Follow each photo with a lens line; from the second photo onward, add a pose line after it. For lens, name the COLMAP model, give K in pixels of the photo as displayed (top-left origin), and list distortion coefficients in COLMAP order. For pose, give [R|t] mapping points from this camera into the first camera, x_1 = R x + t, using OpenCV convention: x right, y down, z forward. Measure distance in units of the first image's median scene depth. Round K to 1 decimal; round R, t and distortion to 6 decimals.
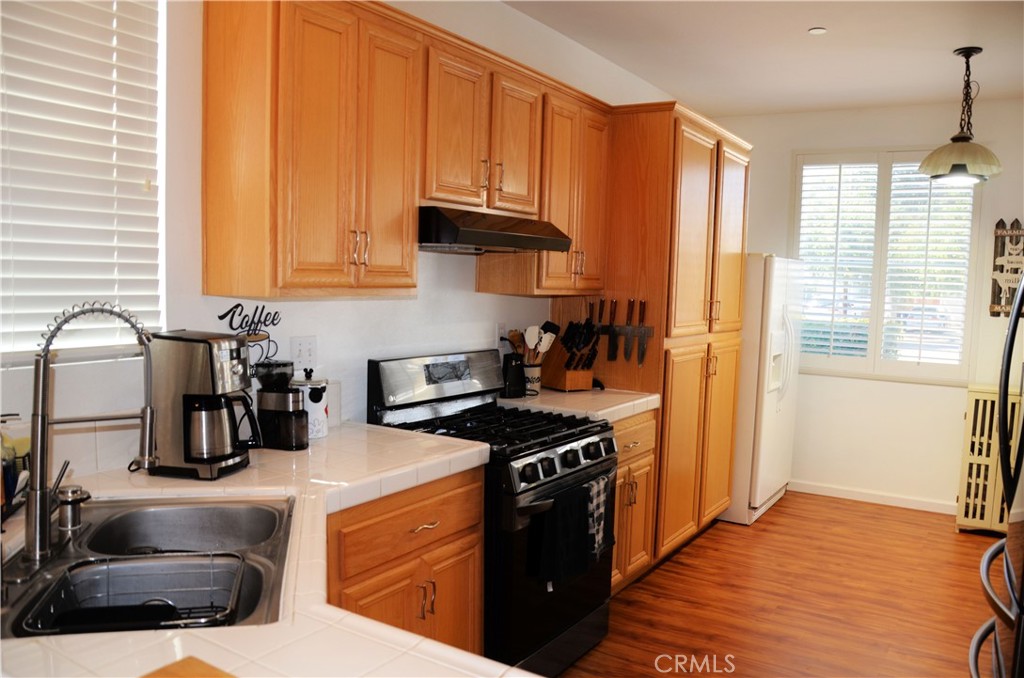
lens RADIAL K [[793.8, 0, 512.9], [0, 793.8, 363.7], [0, 0, 1]] dist [-0.176662, 0.144255]
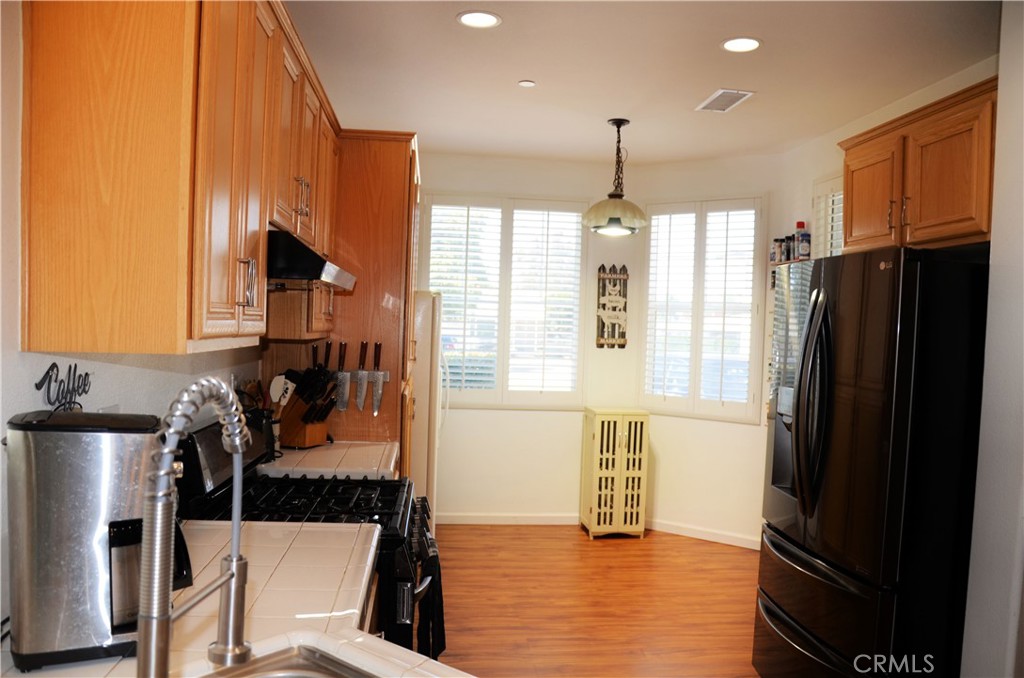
lens RADIAL K [[793.8, 0, 512.9], [0, 793.8, 363.7], [0, 0, 1]] dist [-0.176662, 0.144255]
pose [[0.779023, -0.031460, 0.626205, -0.265179], [0.056269, 0.998218, -0.019851, -0.025671], [-0.624465, 0.050700, 0.779406, 0.166133]]
